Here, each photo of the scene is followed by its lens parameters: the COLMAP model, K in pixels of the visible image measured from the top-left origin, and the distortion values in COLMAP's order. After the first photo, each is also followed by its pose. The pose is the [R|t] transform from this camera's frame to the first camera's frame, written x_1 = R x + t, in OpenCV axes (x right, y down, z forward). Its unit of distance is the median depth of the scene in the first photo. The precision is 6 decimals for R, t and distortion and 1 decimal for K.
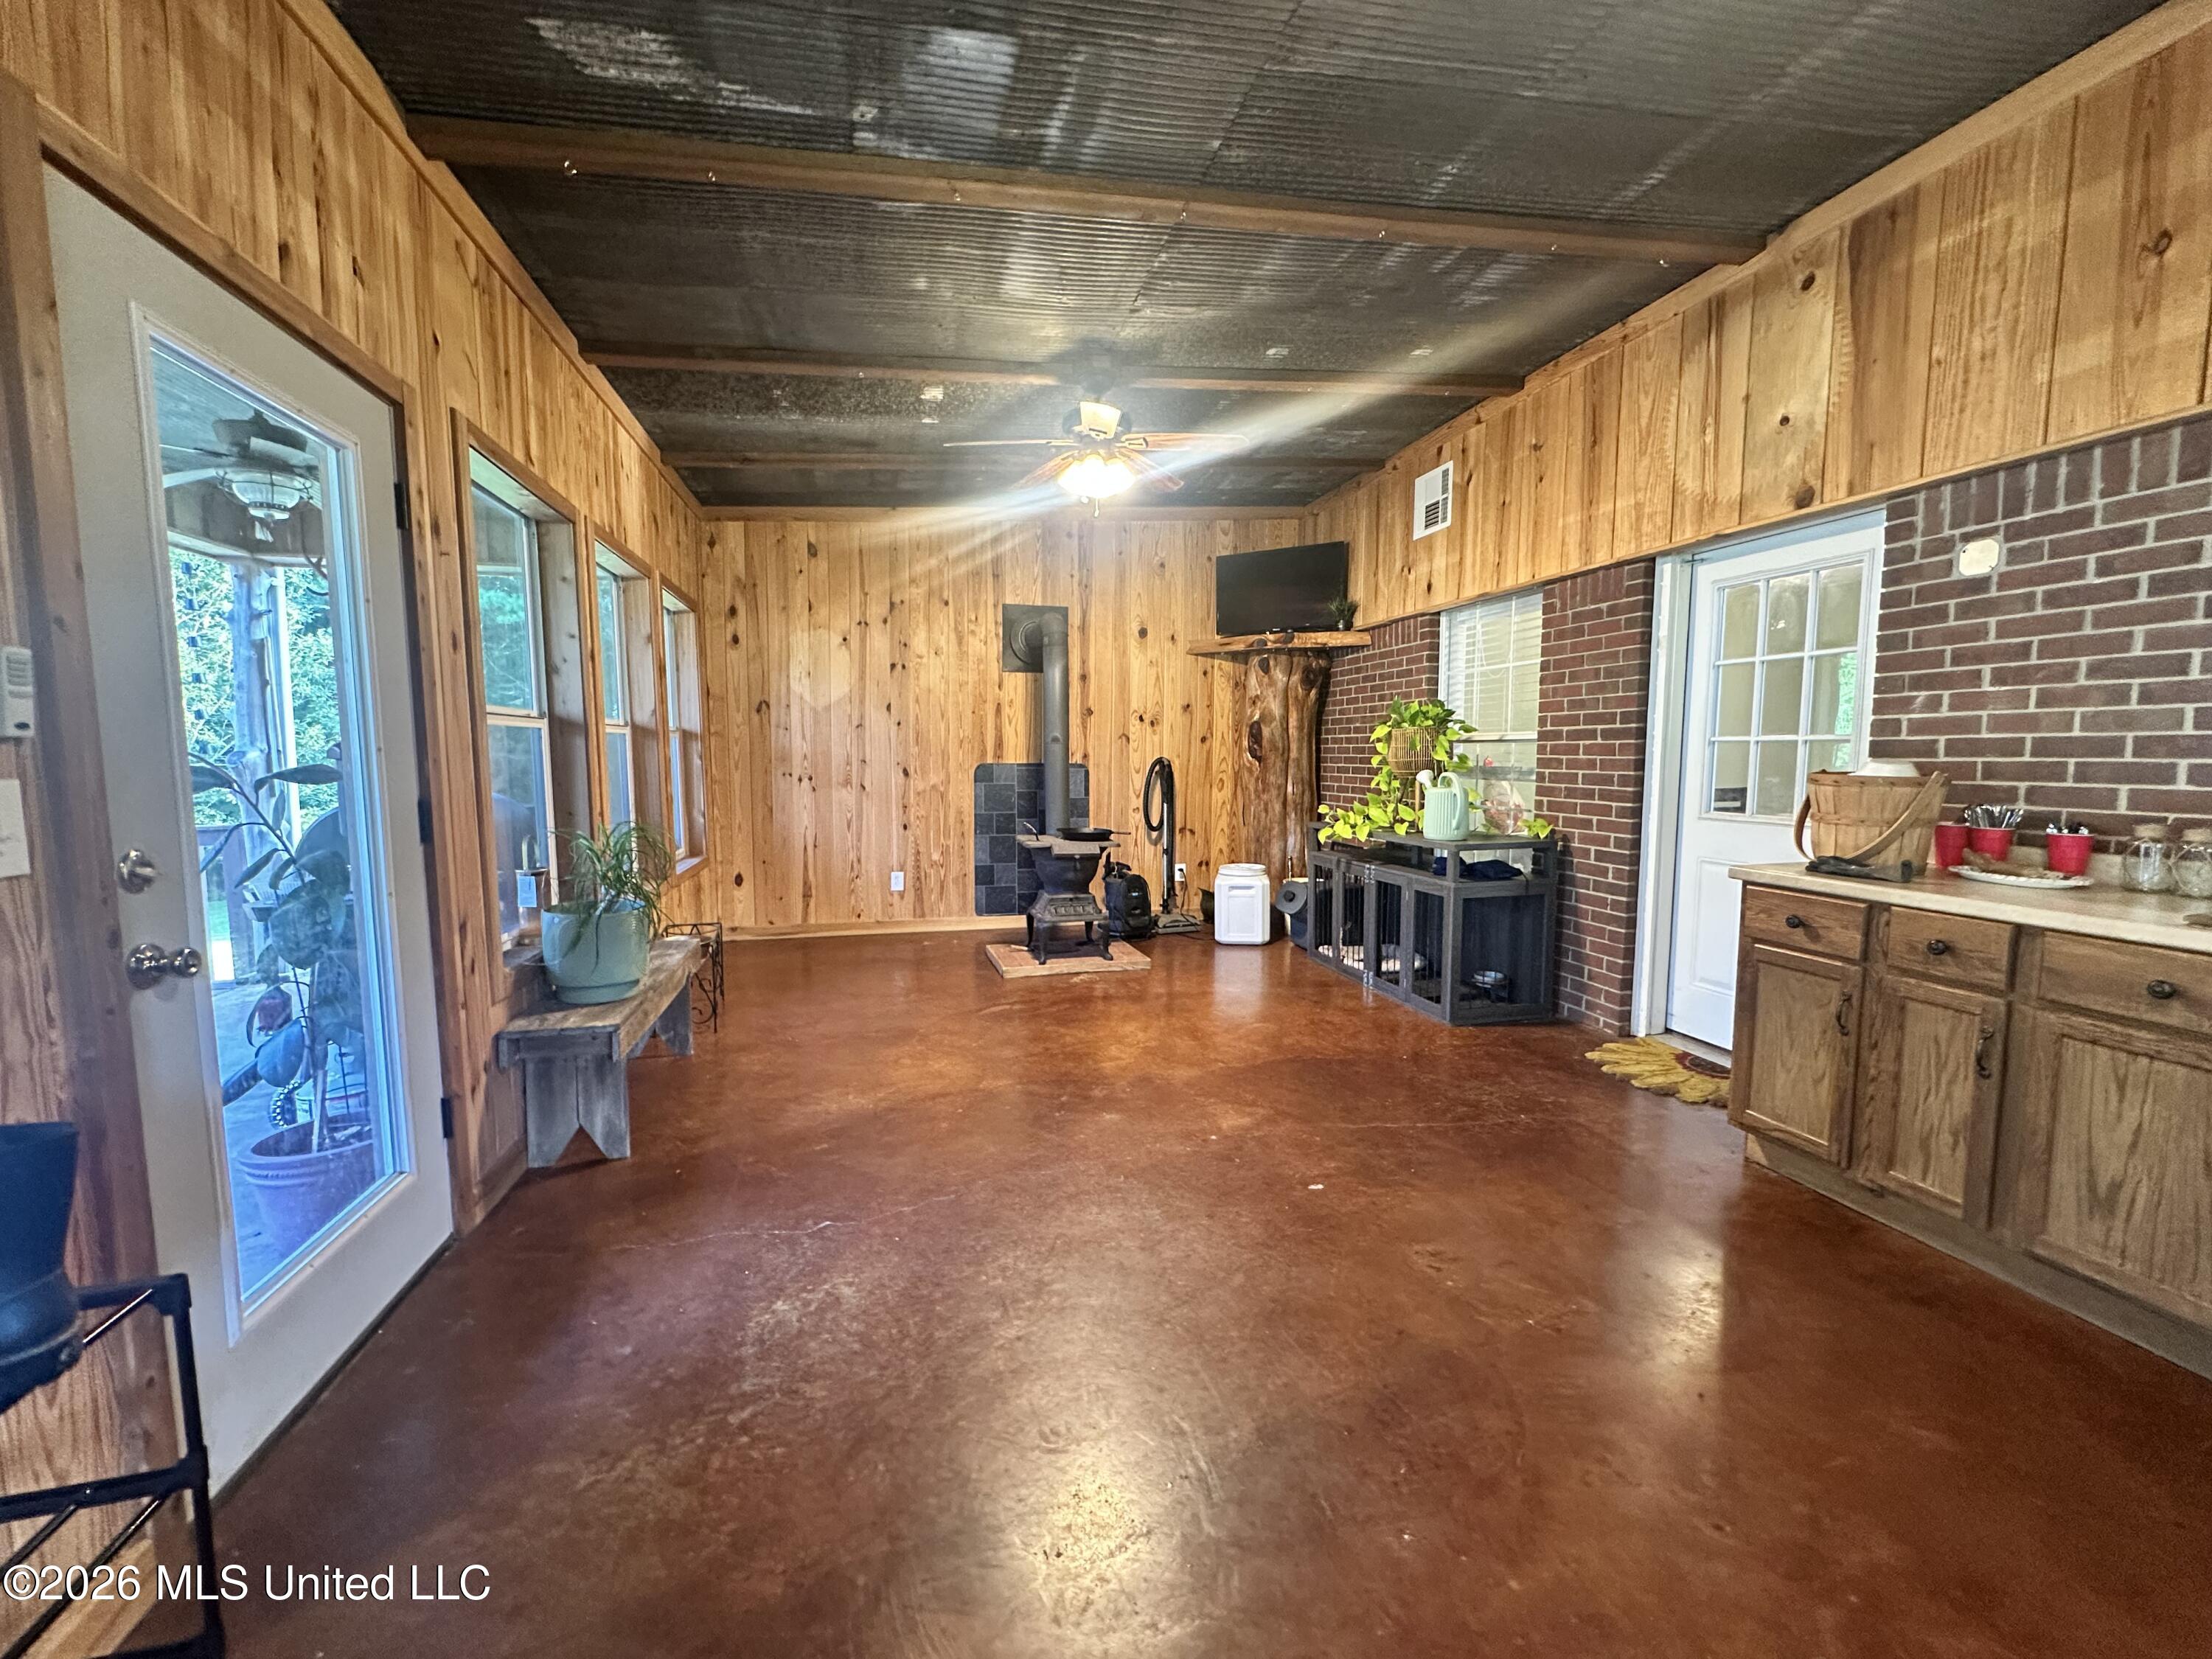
lens RADIAL K [[881.0, 0, 1106.0], [0, 881.0, 829.5], [0, 0, 1]] dist [0.000662, 0.000024]
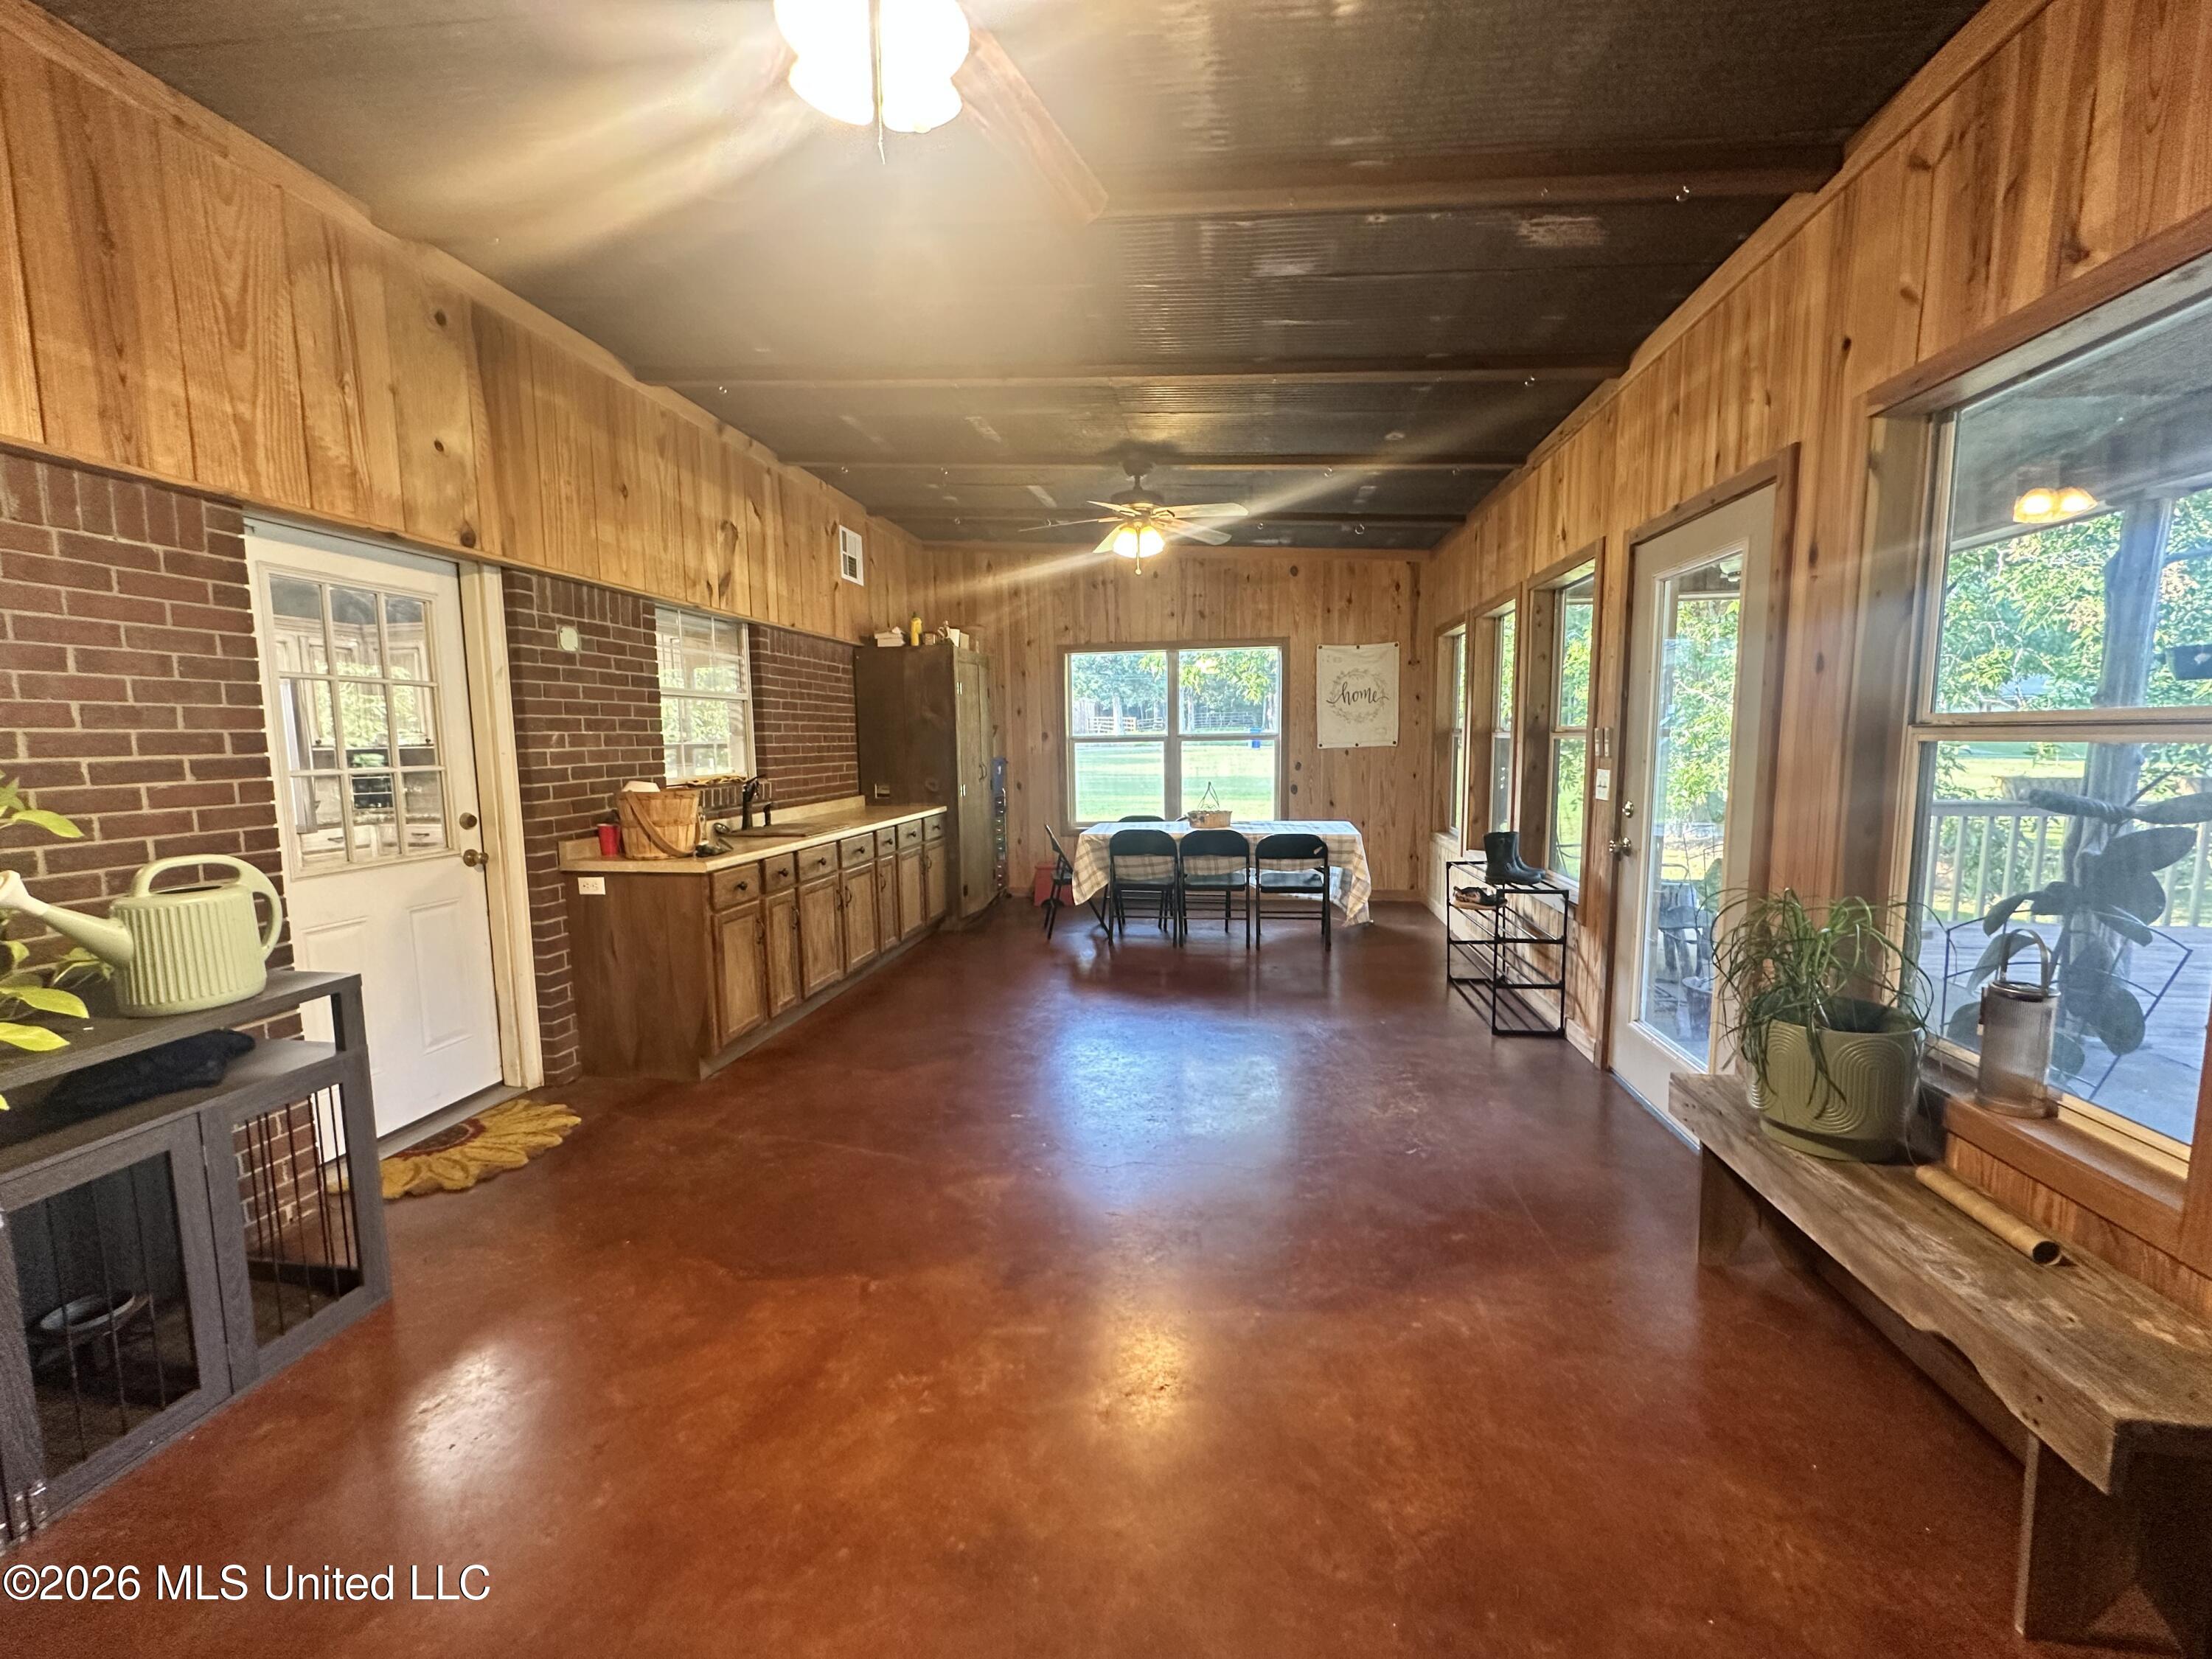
lens RADIAL K [[887.4, 0, 1110.2], [0, 887.4, 824.7], [0, 0, 1]] dist [-0.000619, -0.000244]
pose [[-0.922428, -0.024298, 0.385403, -0.341462], [0.048500, 0.982827, 0.178043, -0.212579], [-0.383110, 0.182924, -0.905409, 1.879822]]
